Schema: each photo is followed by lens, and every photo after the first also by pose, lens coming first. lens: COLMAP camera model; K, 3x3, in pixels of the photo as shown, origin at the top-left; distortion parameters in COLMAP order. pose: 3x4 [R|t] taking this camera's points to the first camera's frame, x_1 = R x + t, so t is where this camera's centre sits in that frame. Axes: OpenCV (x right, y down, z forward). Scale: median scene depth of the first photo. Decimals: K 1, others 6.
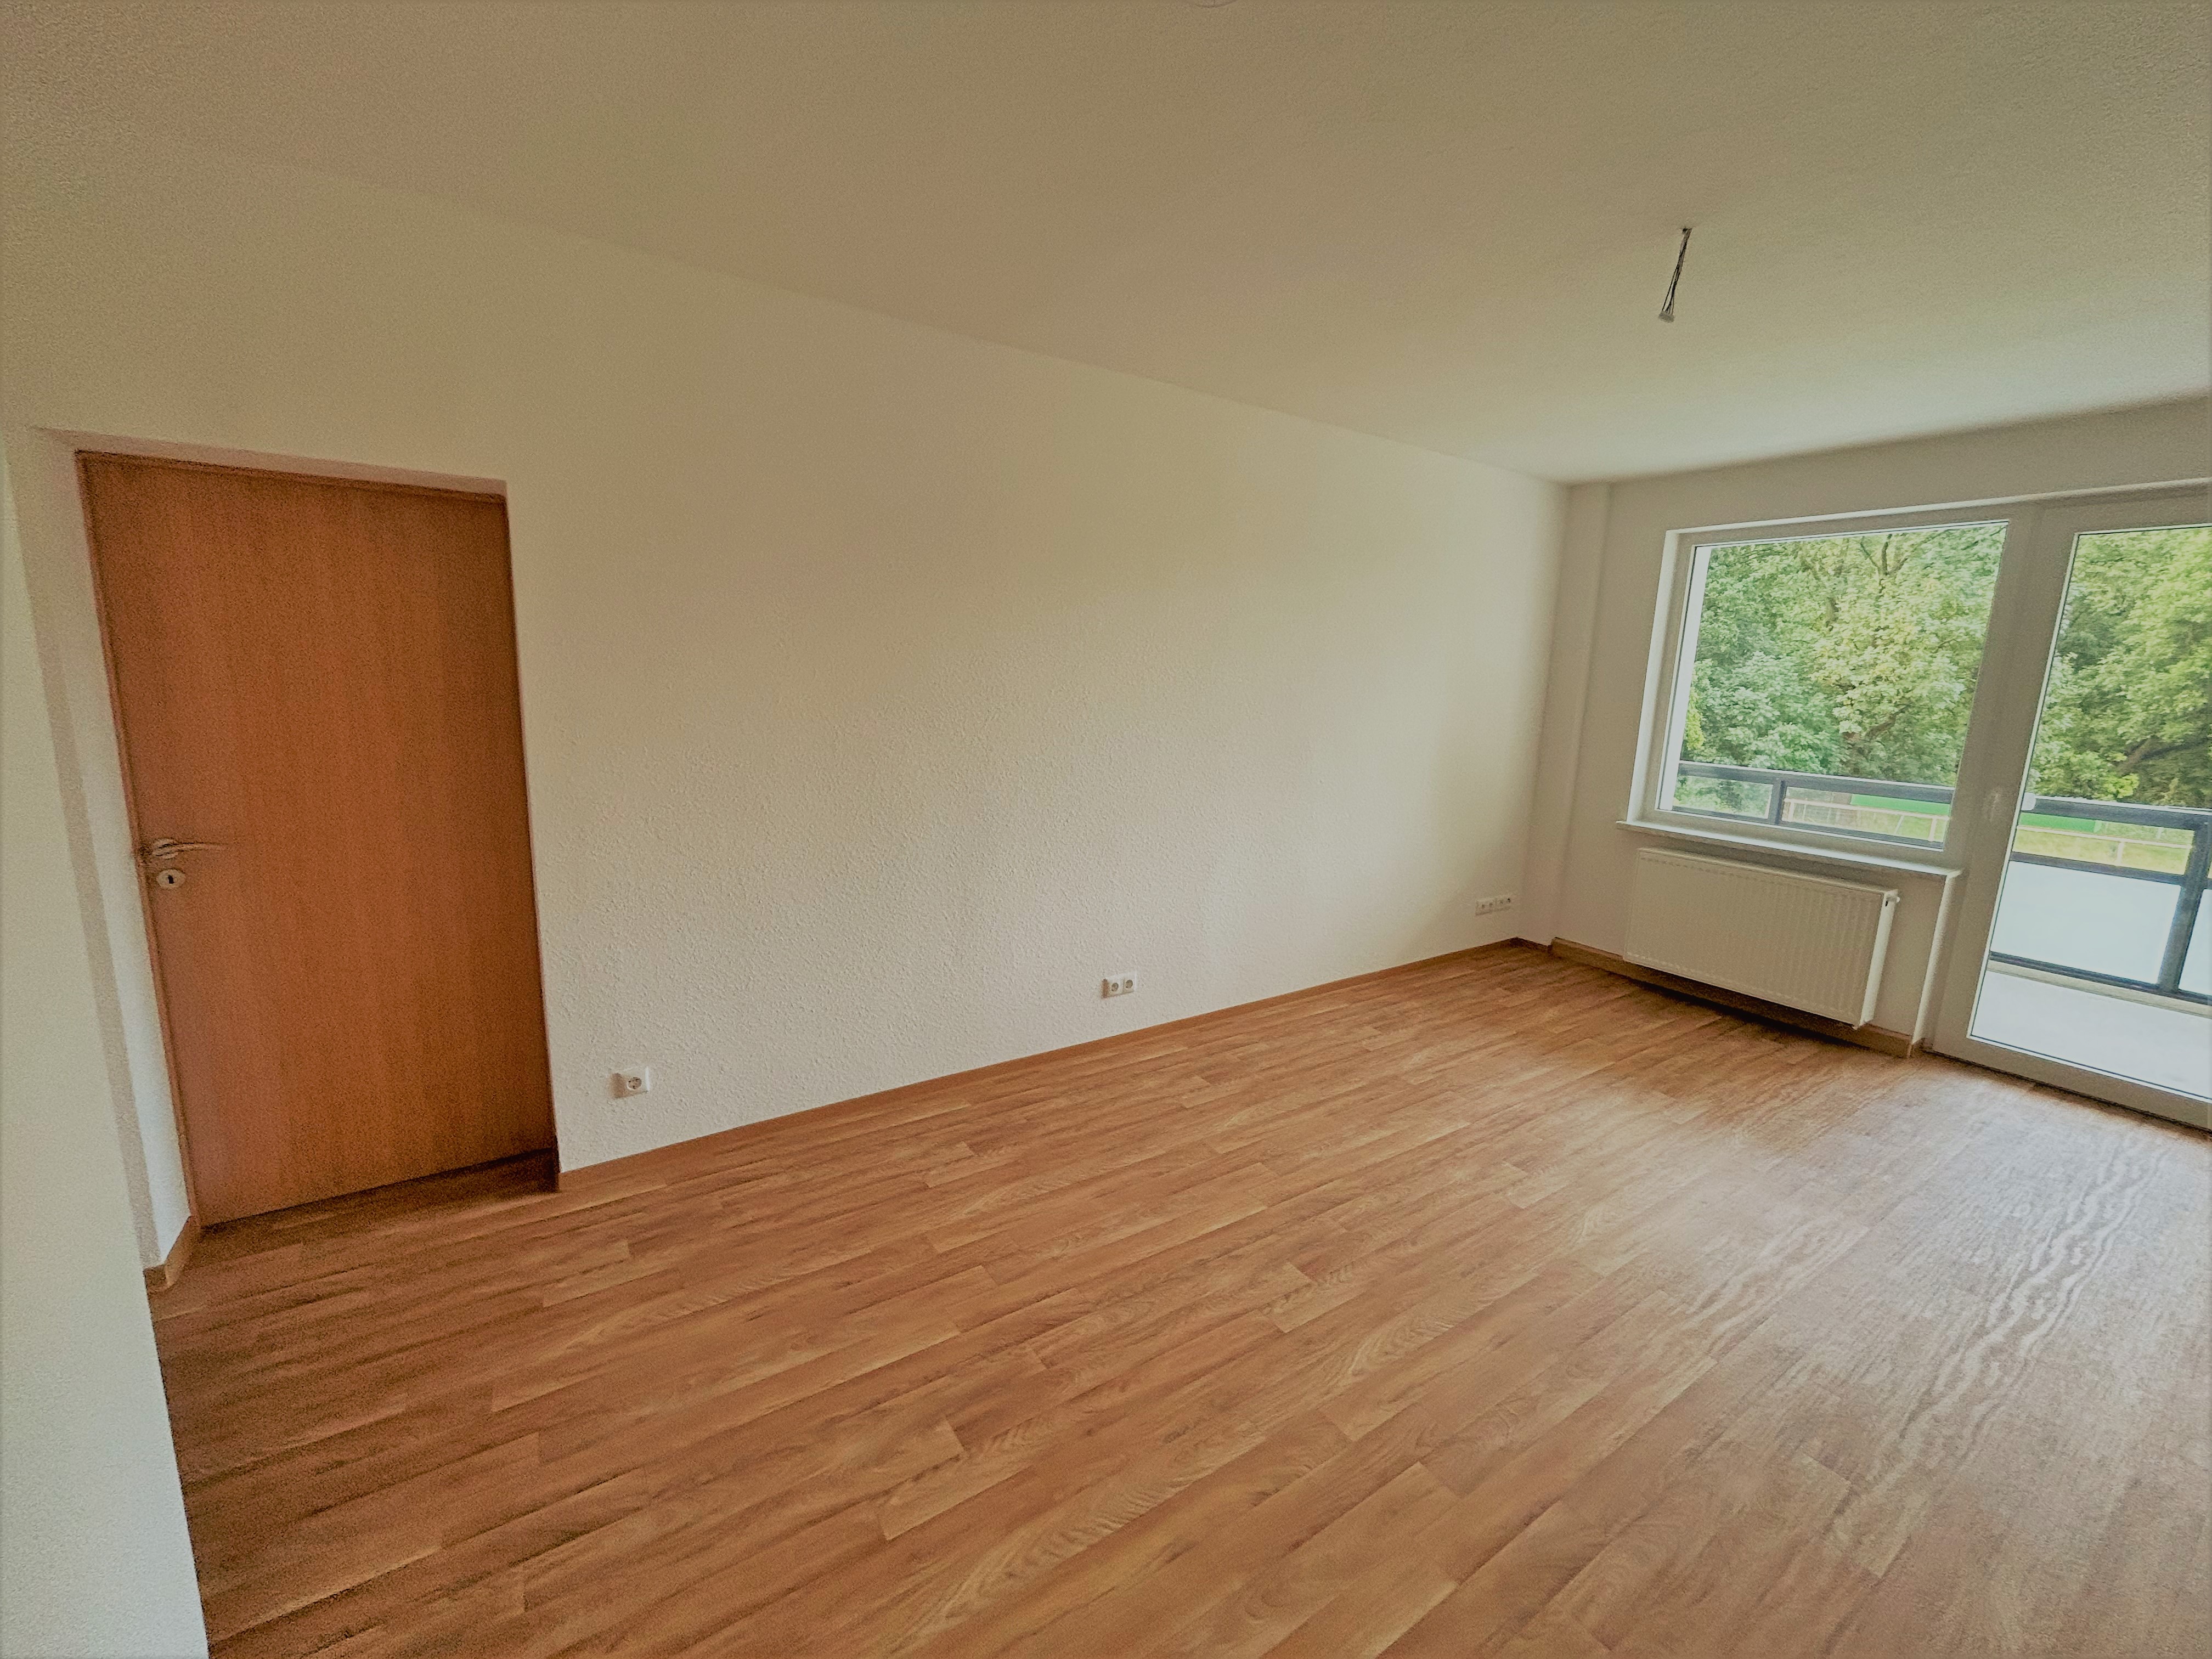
lens RADIAL K [[890.1, 0, 1100.0], [0, 890.1, 817.6], [0, 0, 1]] dist [0.000783, -0.000180]
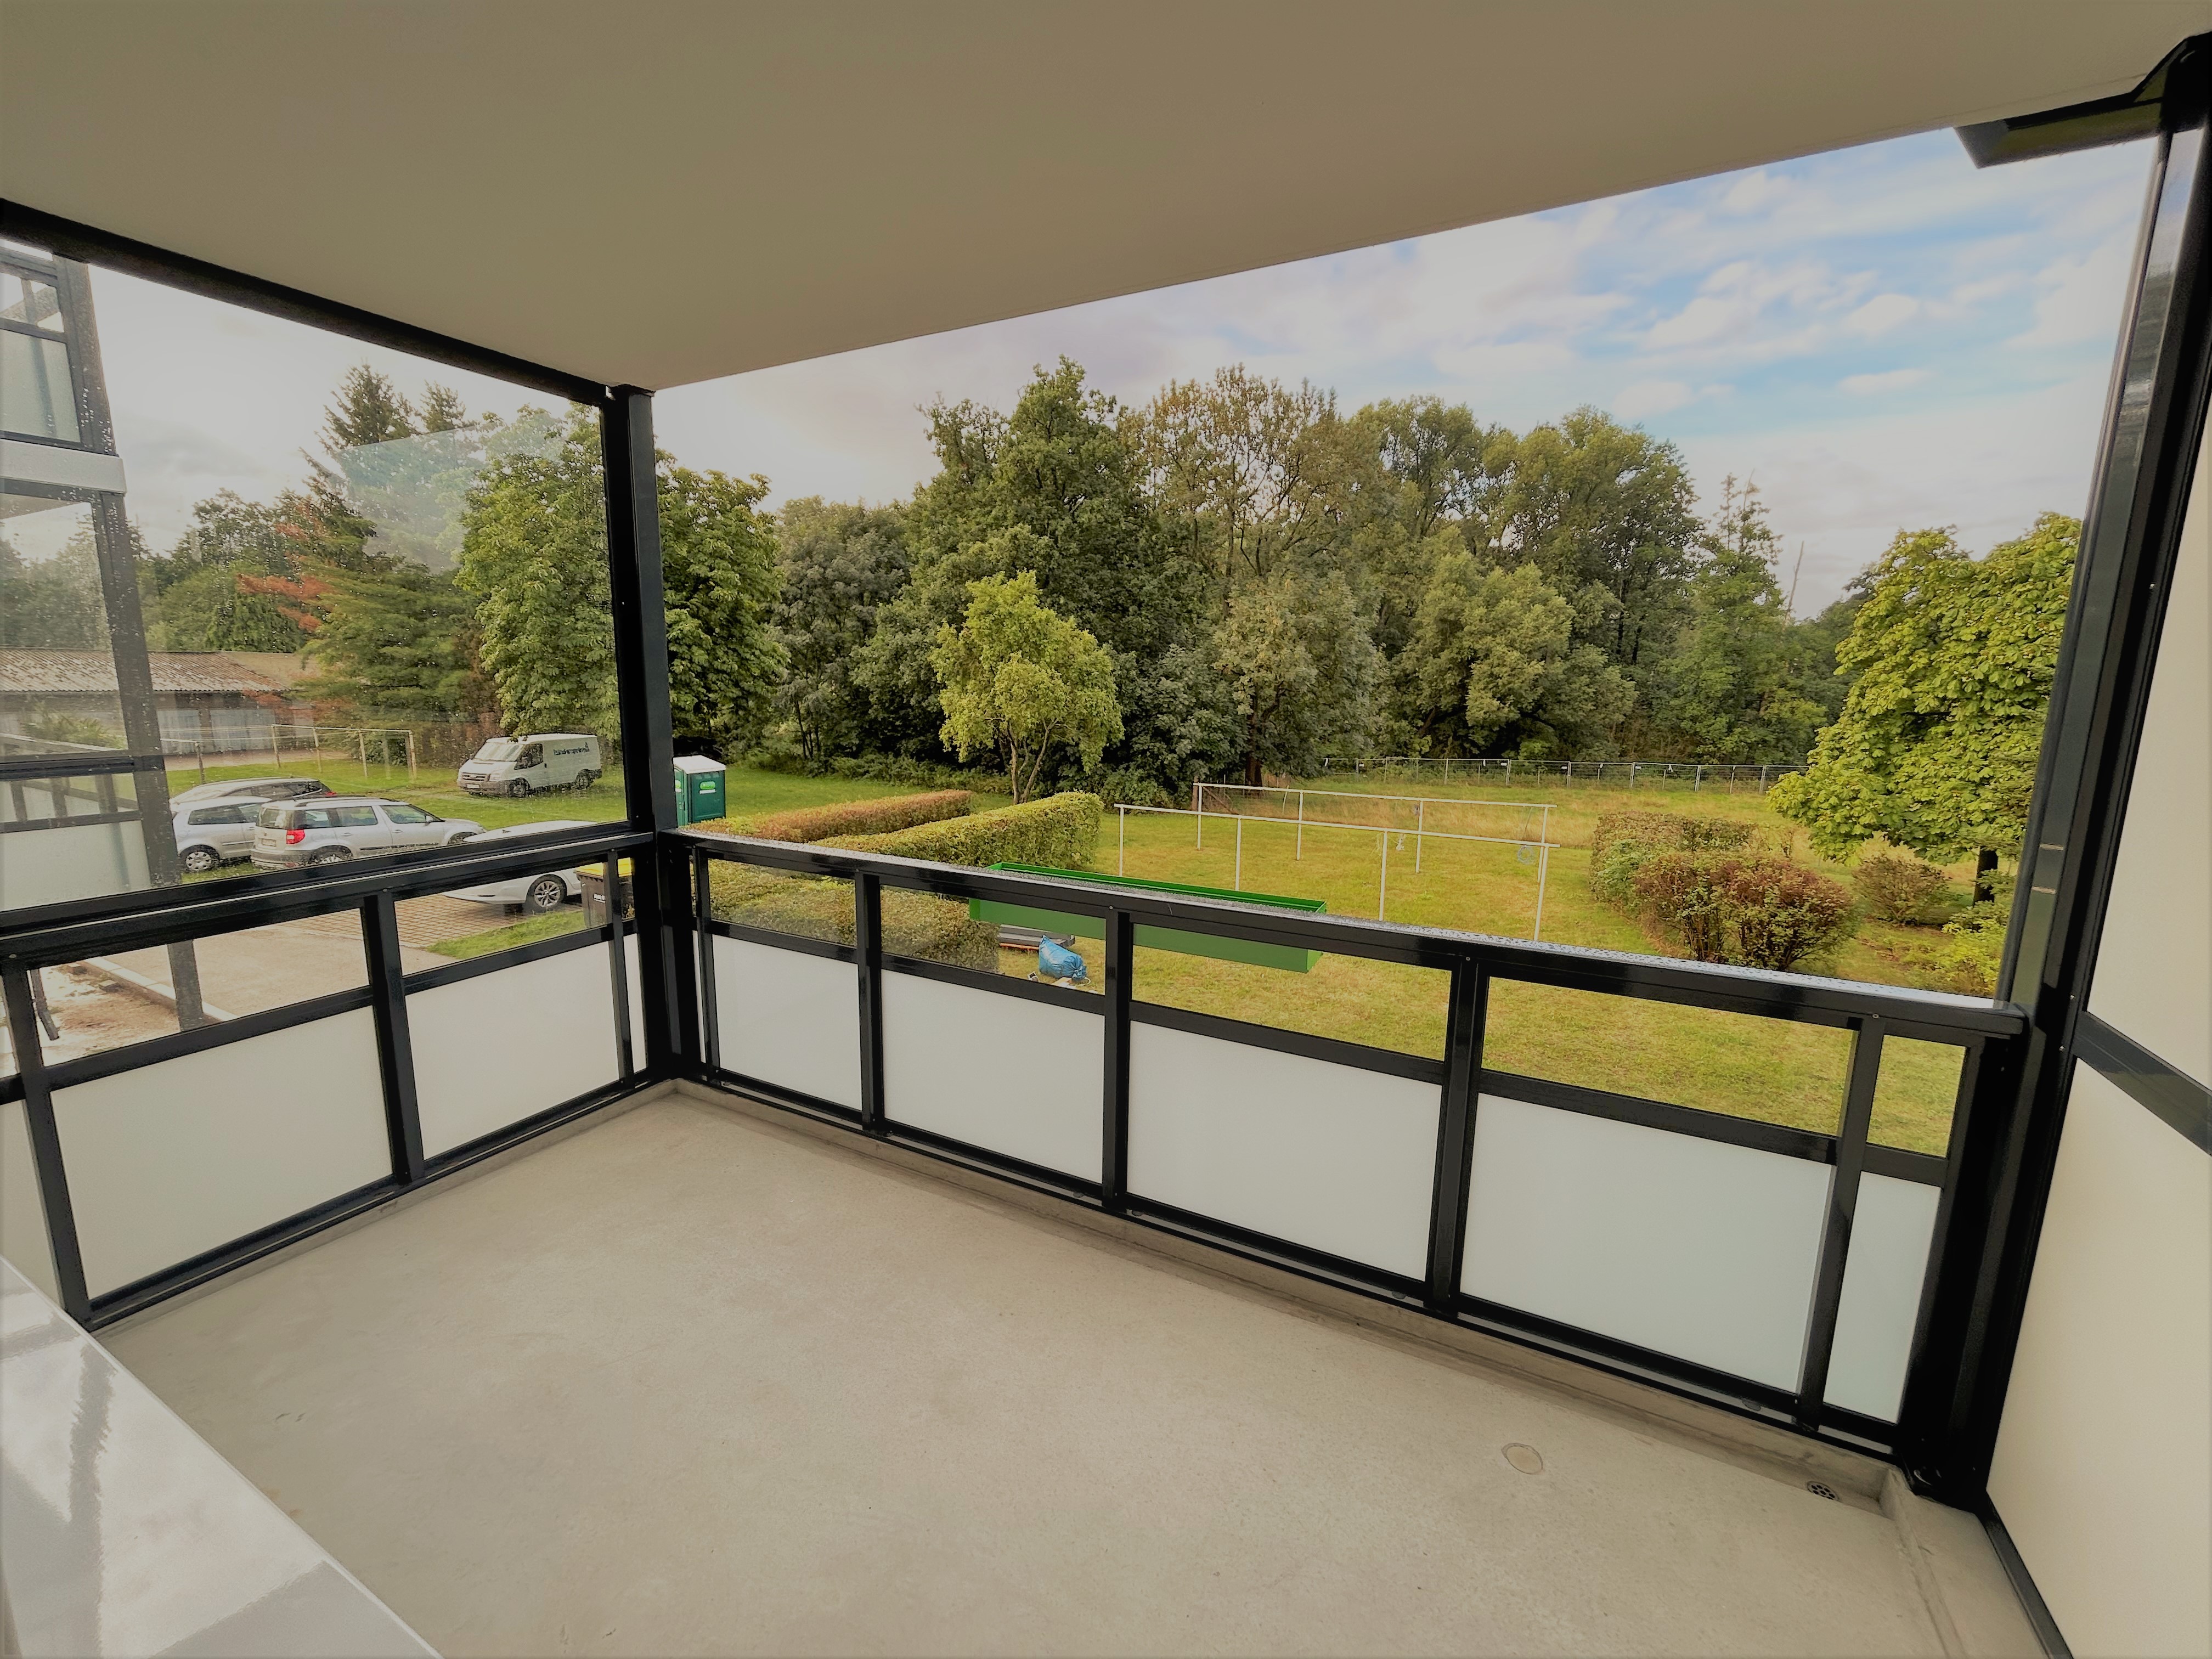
lens RADIAL K [[890.1, 0, 1092.1], [0, 890.1, 830.2], [0, 0, 1]] dist [0.000783, -0.000180]
pose [[0.876879, -0.106919, 0.468669, 0.122264], [0.102042, 0.994133, 0.035874, -0.010278], [-0.469755, 0.016367, 0.882645, 0.097142]]
